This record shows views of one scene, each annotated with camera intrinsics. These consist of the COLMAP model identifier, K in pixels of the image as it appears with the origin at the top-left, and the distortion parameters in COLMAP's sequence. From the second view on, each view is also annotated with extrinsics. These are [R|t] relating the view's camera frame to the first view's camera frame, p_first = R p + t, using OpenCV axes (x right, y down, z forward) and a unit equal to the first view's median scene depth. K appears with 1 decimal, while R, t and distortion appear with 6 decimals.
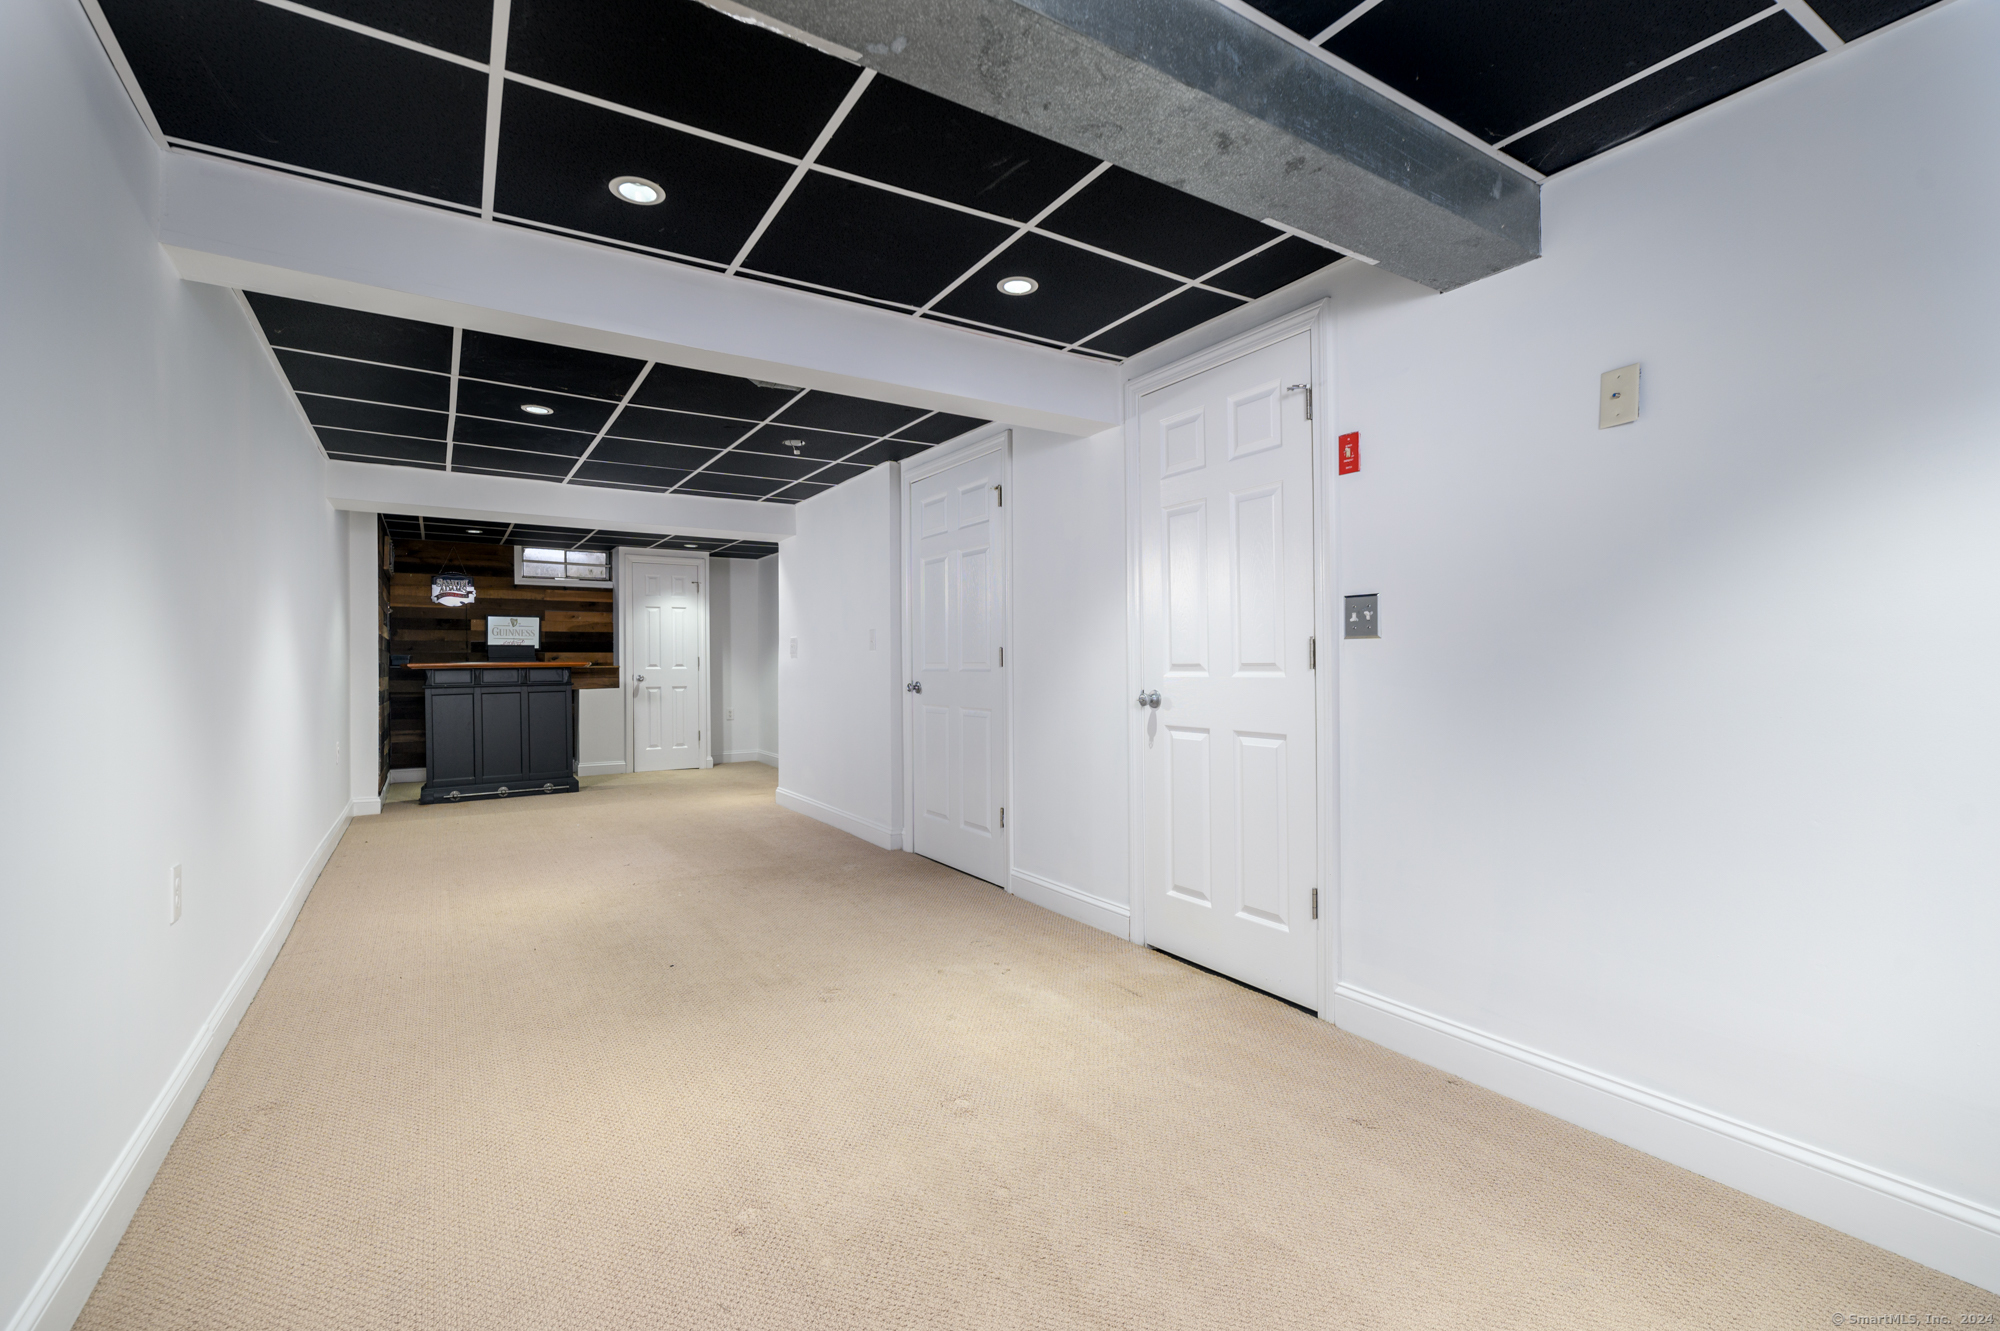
lens RADIAL K [[876.5, 0, 985.2], [0, 876.5, 667.9], [0, 0, 1]] dist [0.000736, -0.002180]
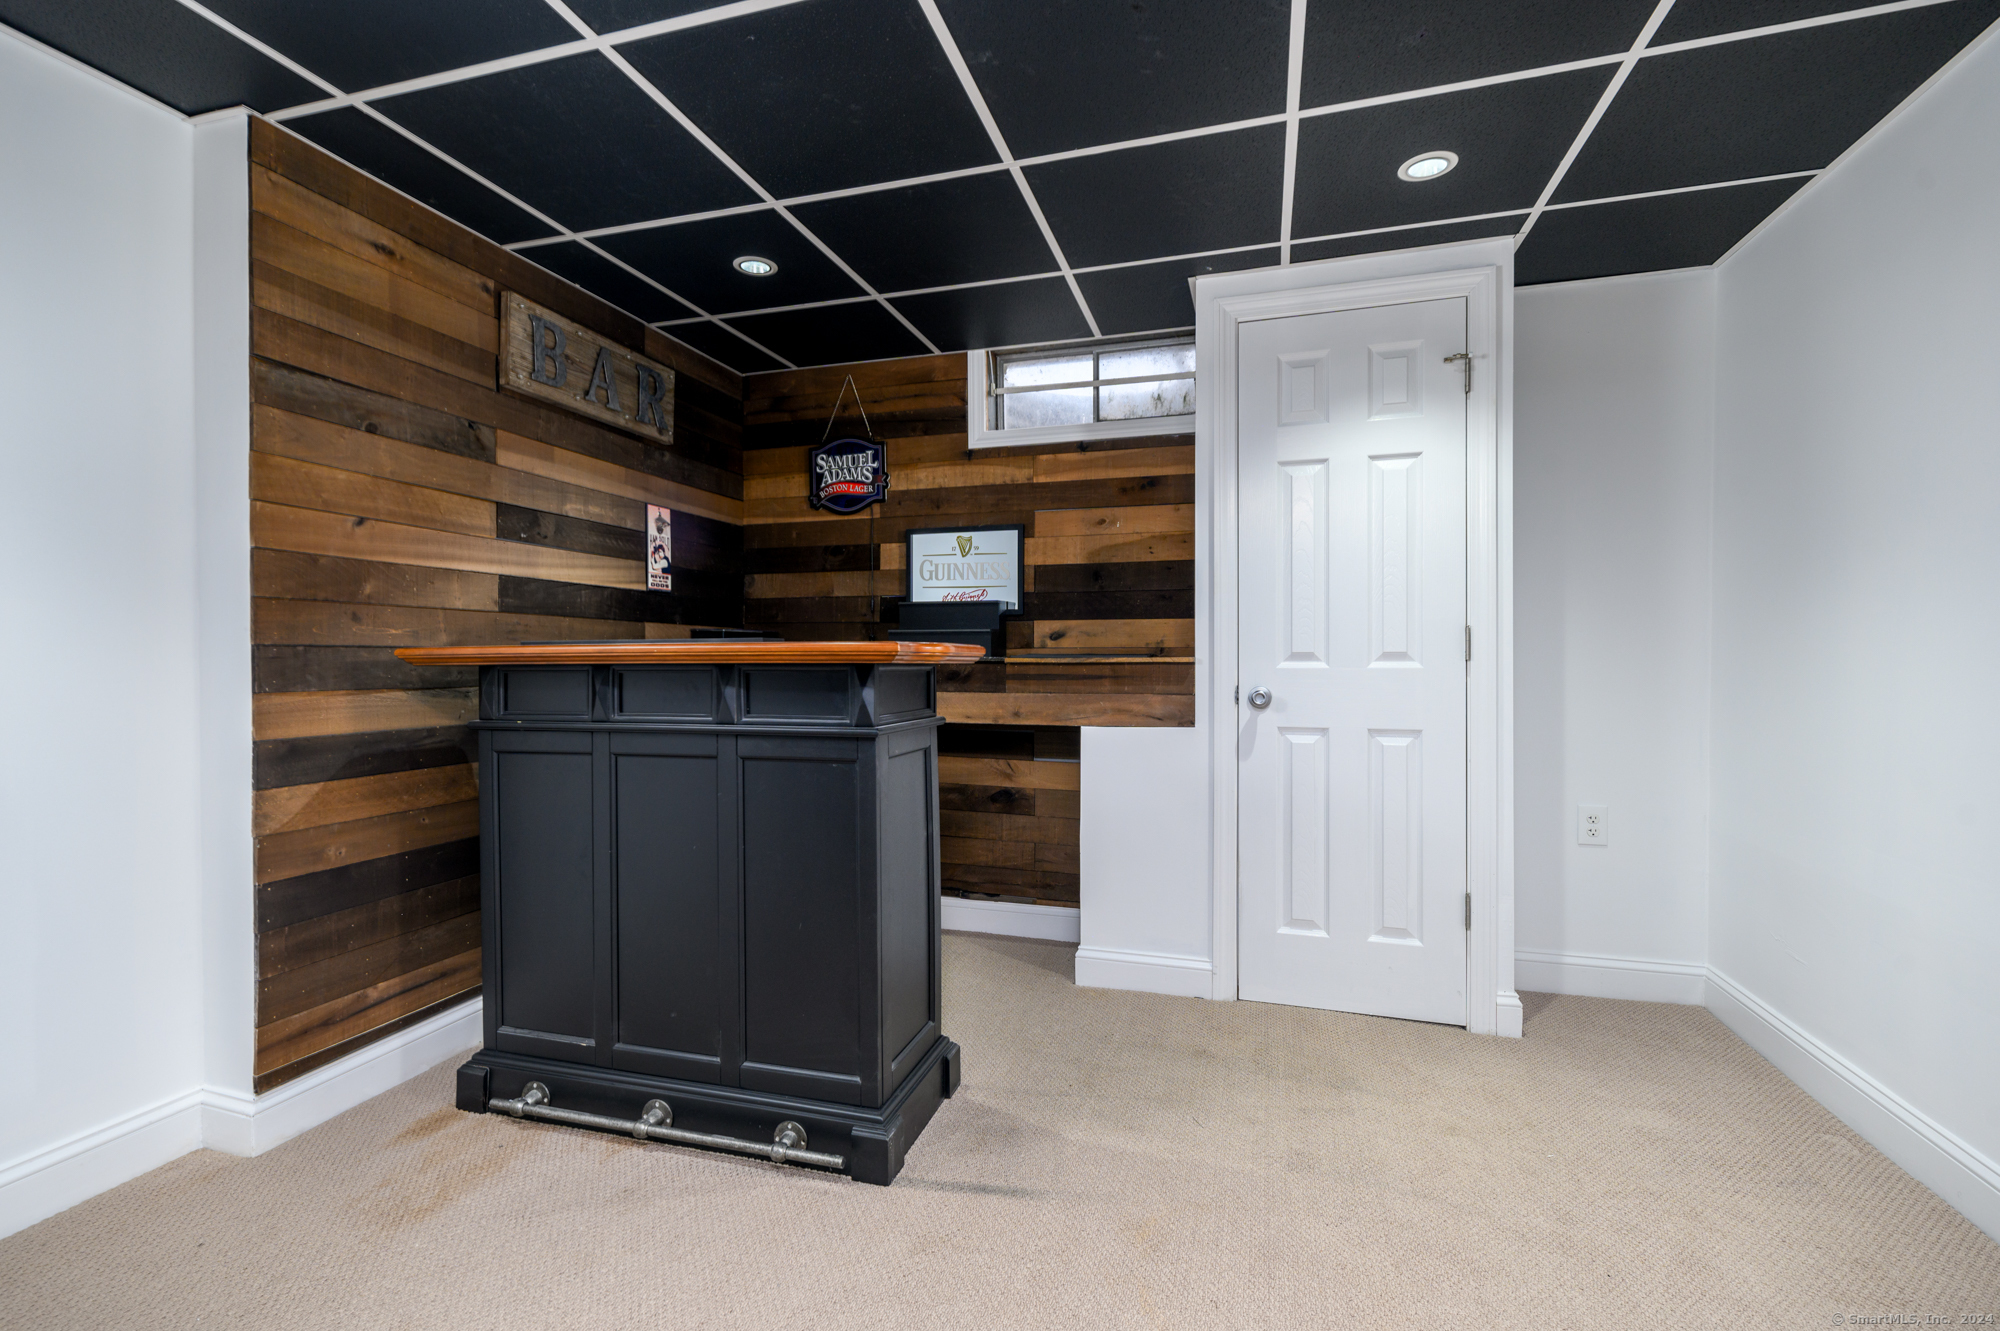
lens RADIAL K [[876.5, 0, 985.4], [0, 876.5, 662.9], [0, 0, 1]] dist [0.000736, -0.002180]
pose [[0.647672, 0.021674, -0.761611, -0.224366], [-0.005667, 0.999705, 0.023631, -0.008071], [0.761898, -0.010989, 0.647604, 0.736374]]
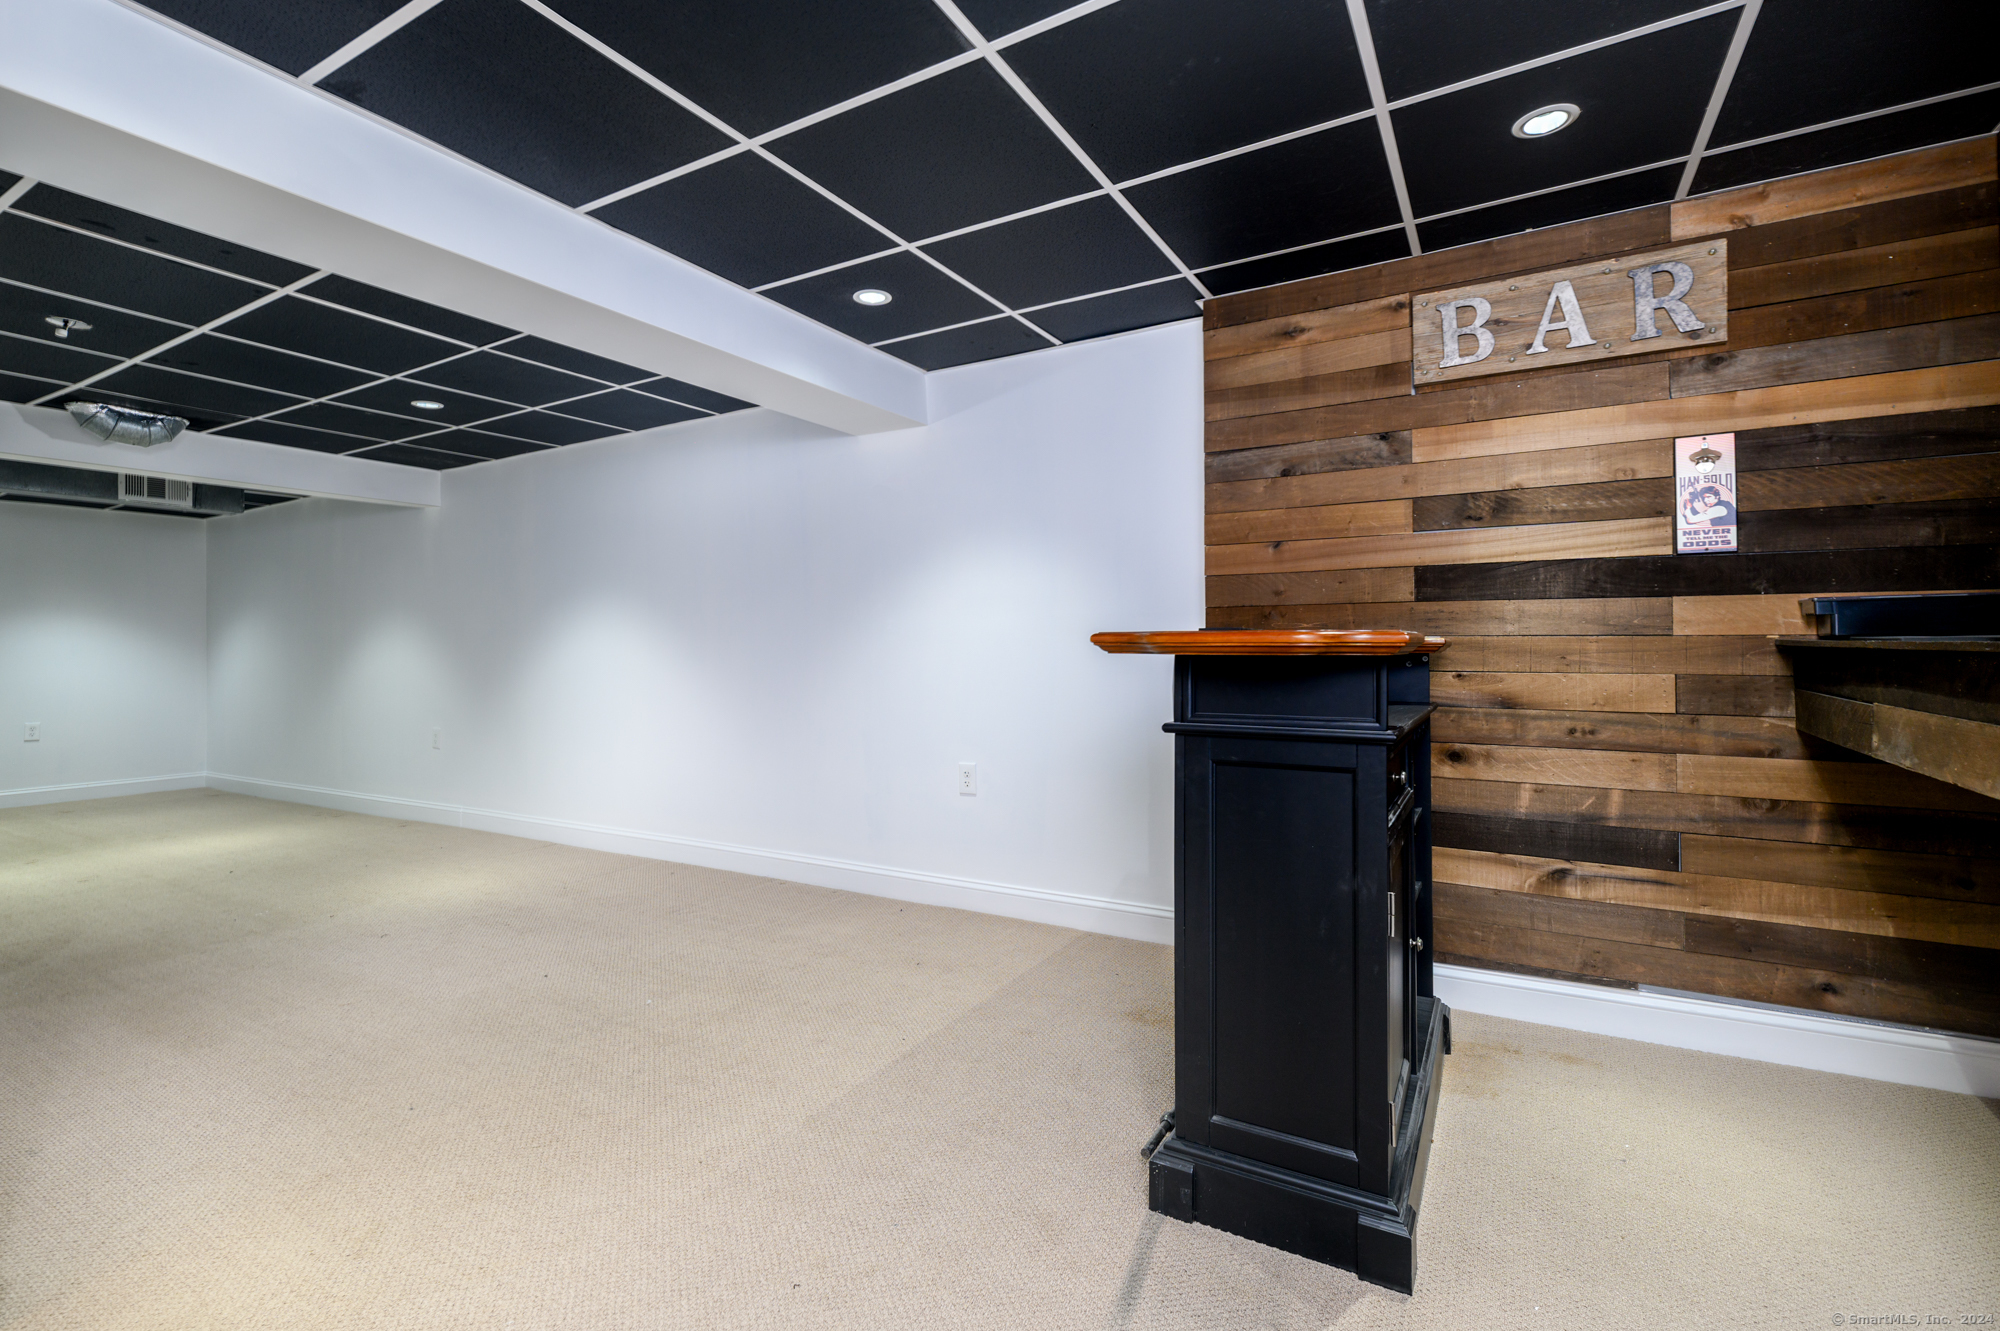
lens RADIAL K [[876.5, 0, 1002.0], [0, 876.5, 653.1], [0, 0, 1]] dist [0.000736, -0.002180]
pose [[-0.885667, 0.019718, -0.463901, -0.316183], [0.020992, 0.999777, 0.002419, 0.000629], [0.463846, -0.007596, -0.885884, 1.188856]]
